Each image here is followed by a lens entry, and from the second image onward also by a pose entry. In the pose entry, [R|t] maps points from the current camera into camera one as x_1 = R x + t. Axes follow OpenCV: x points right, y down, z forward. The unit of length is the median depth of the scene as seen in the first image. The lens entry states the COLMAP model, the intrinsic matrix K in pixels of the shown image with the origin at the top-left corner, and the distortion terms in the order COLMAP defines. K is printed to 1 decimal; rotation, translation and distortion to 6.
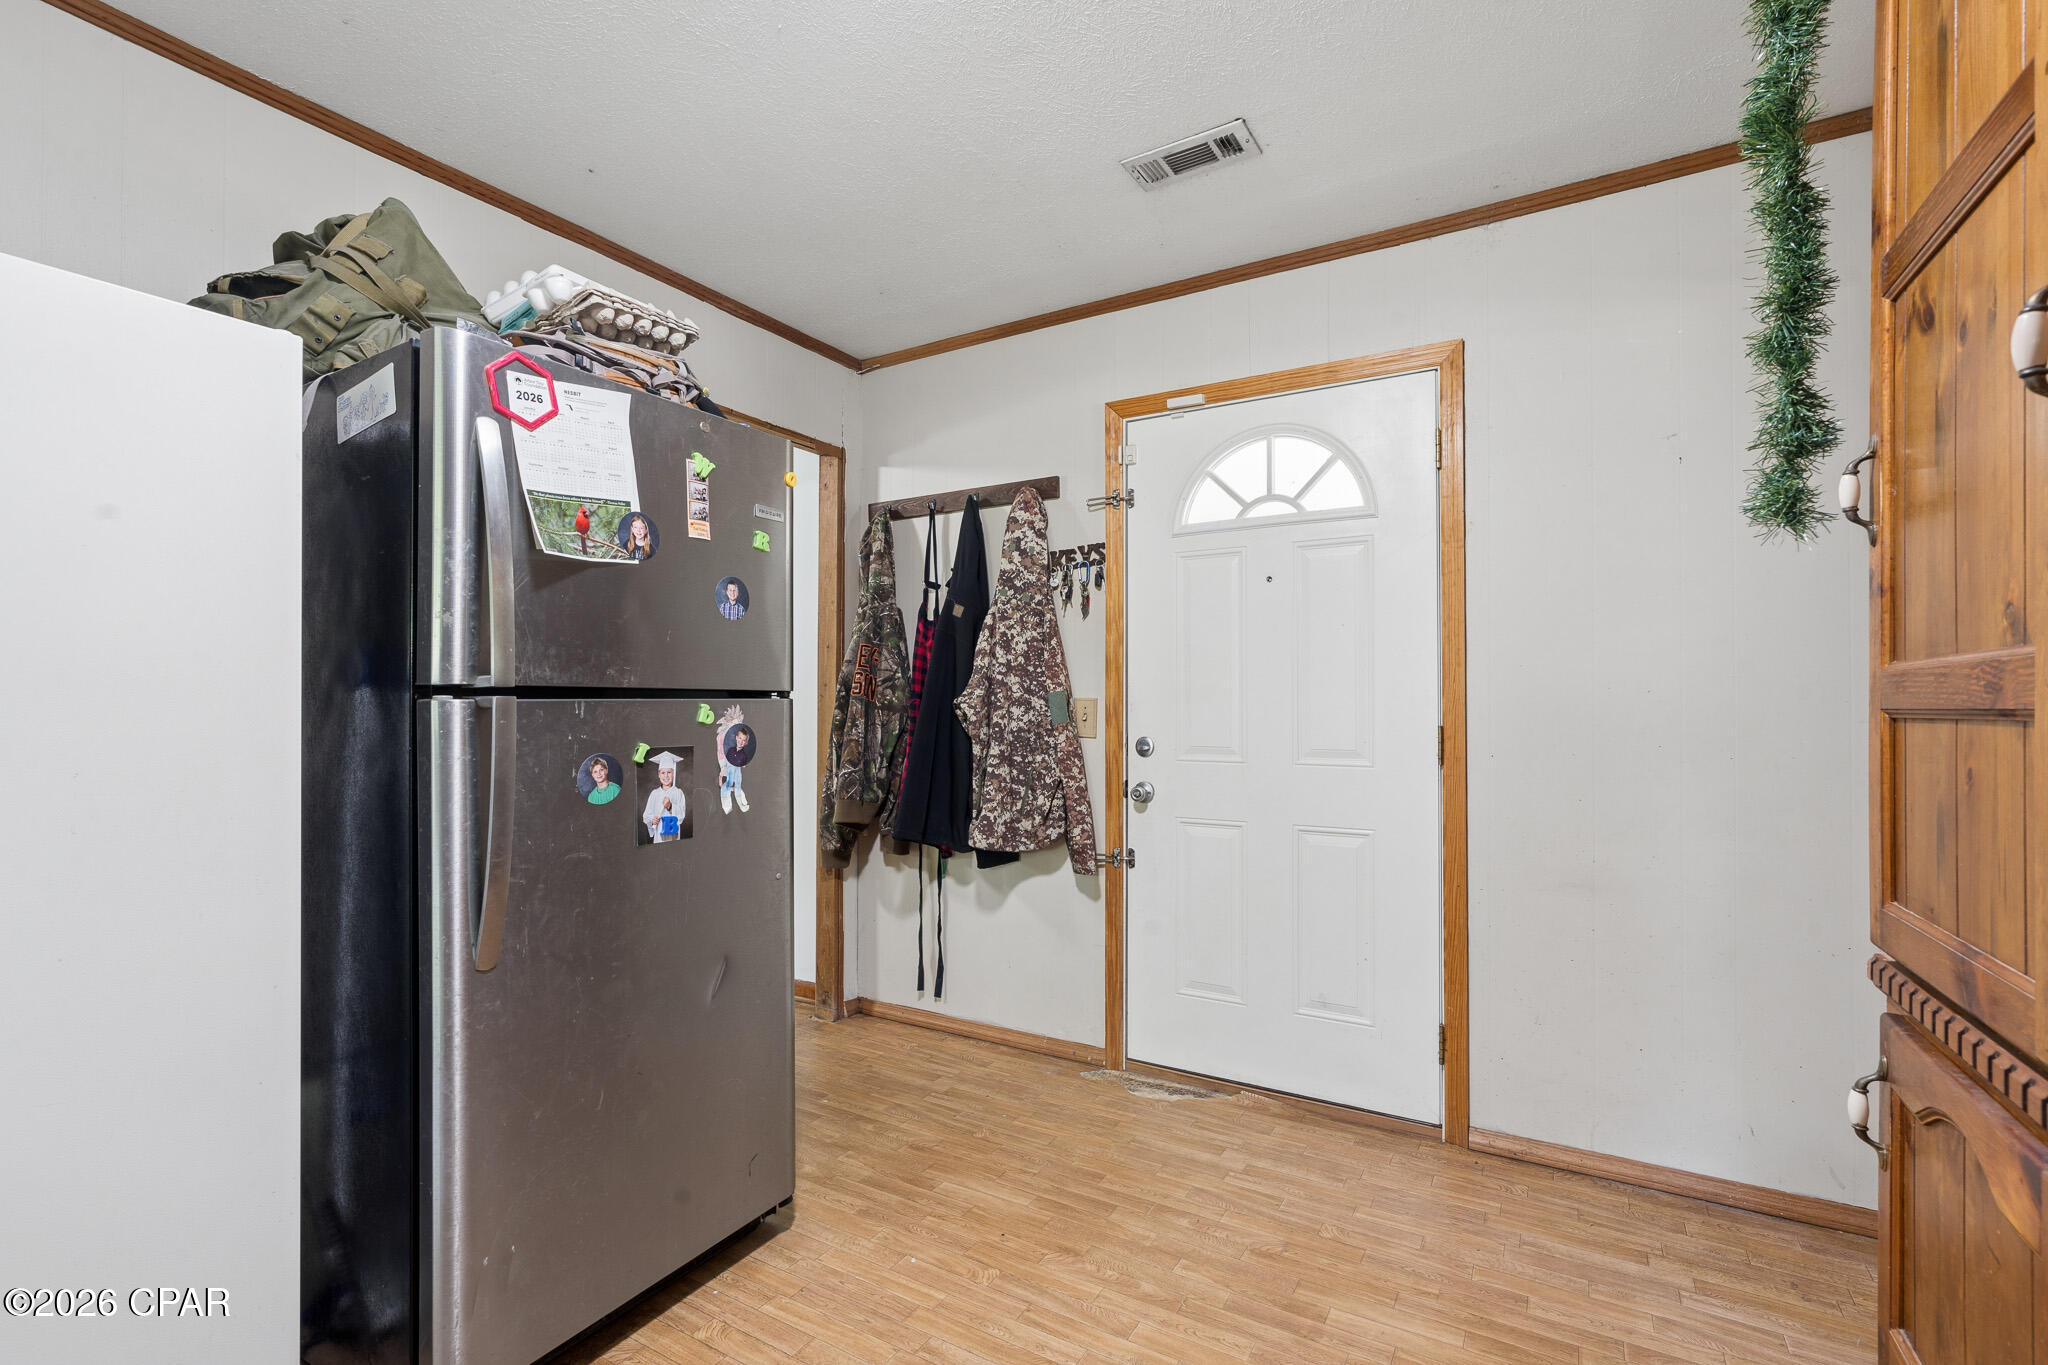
lens RADIAL K [[934.3, 0, 1022.0], [0, 934.3, 699.3], [0, 0, 1]] dist [-0.000911, 0.000103]
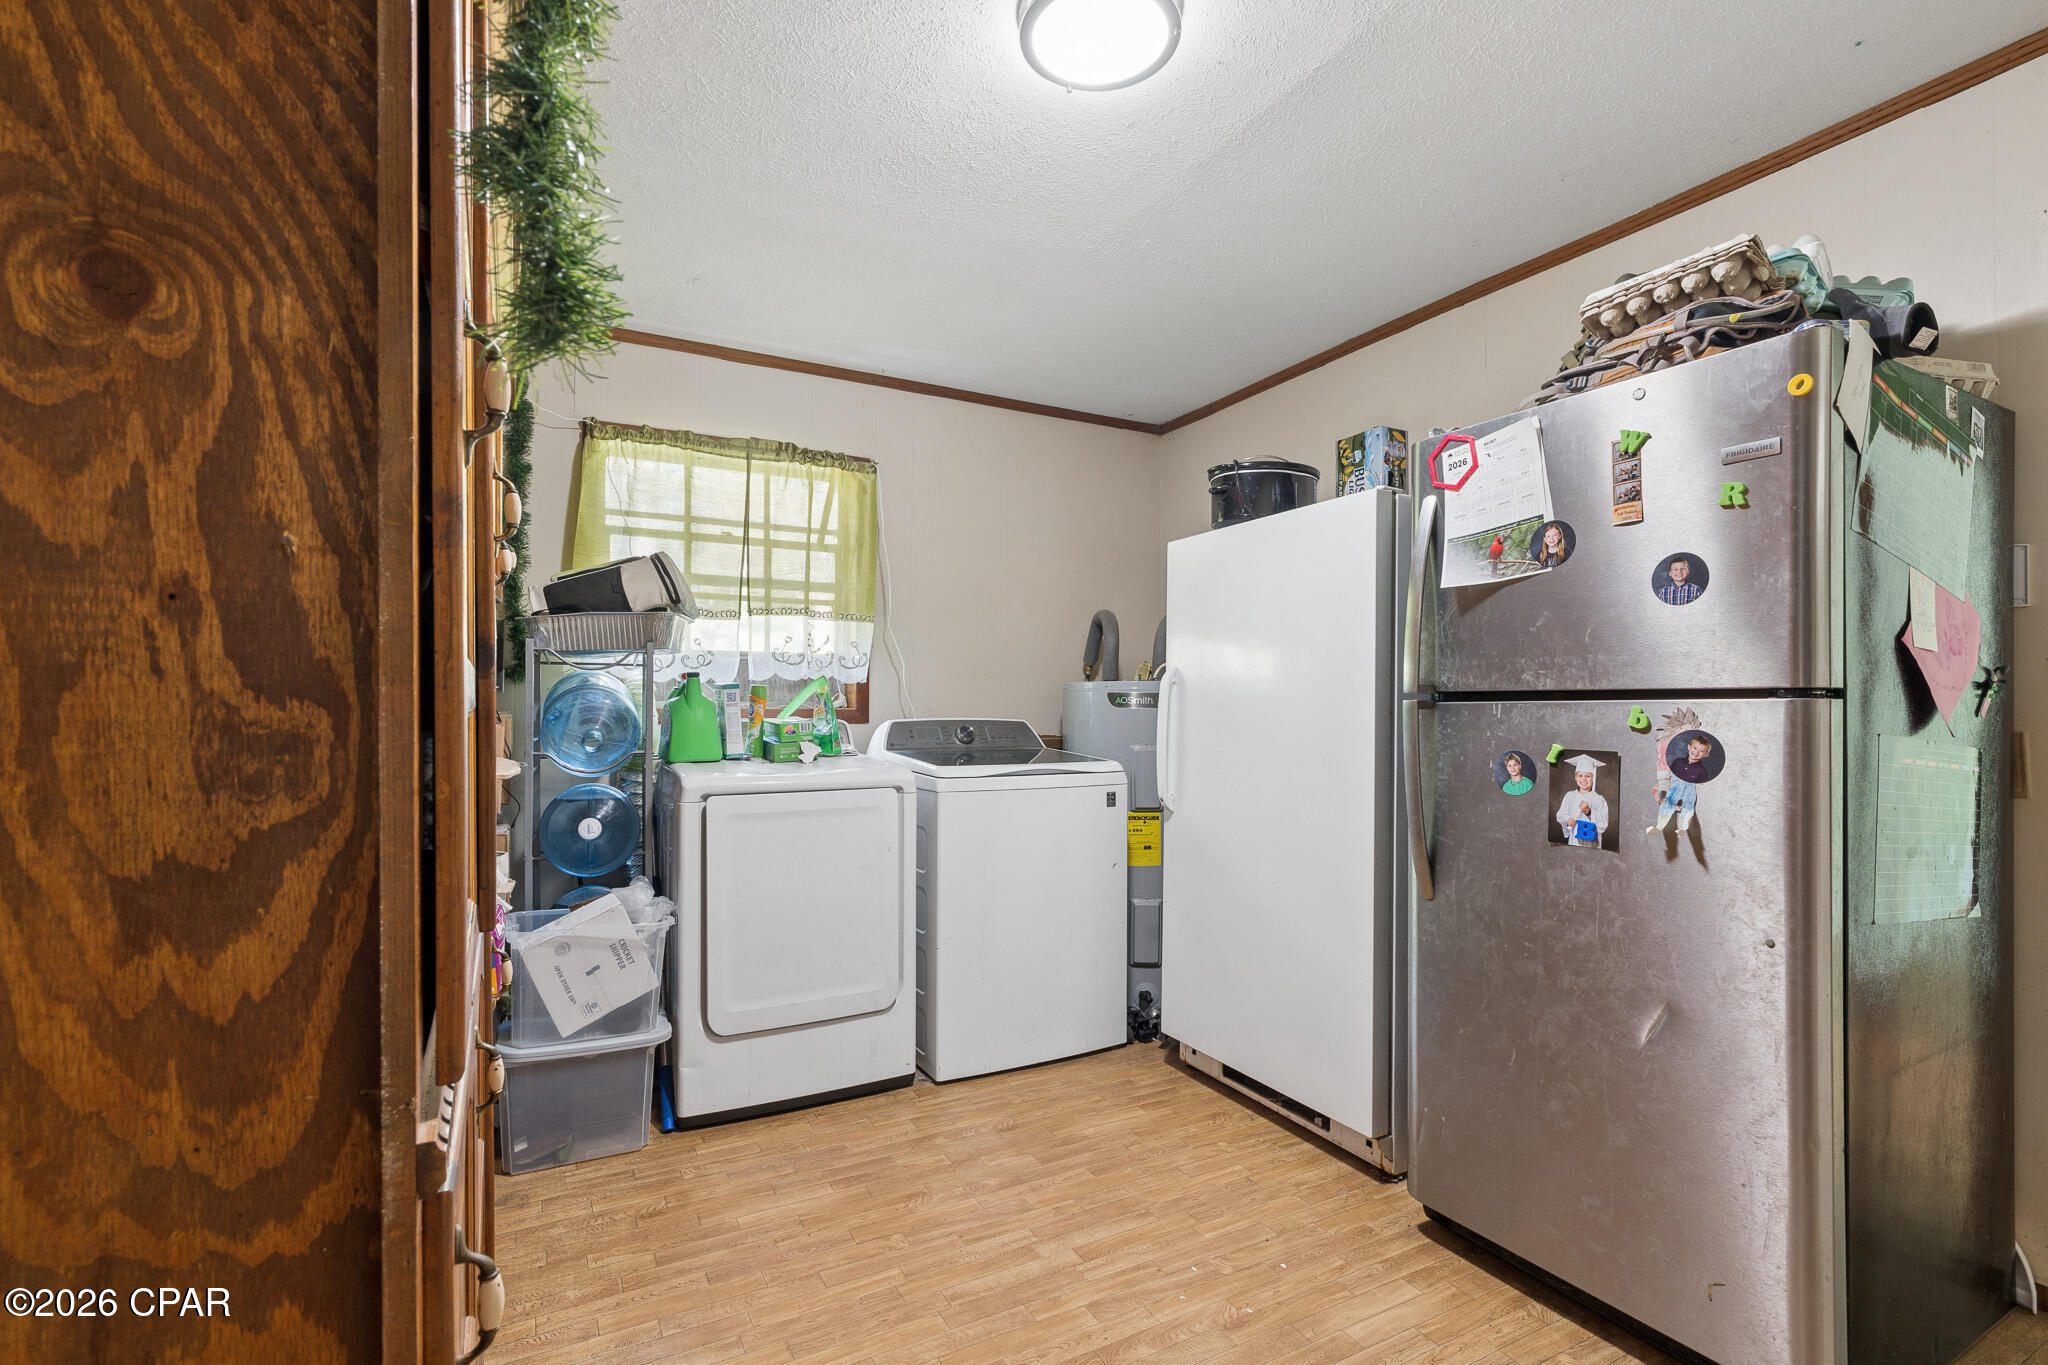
lens RADIAL K [[934.3, 0, 1024.1], [0, 934.3, 695.6], [0, 0, 1]] dist [-0.000911, 0.000103]
pose [[-0.512934, -0.004786, -0.858415, 0.798986], [0.005940, 0.999941, -0.009124, -0.000337], [0.858408, -0.009779, -0.512875, 1.052941]]
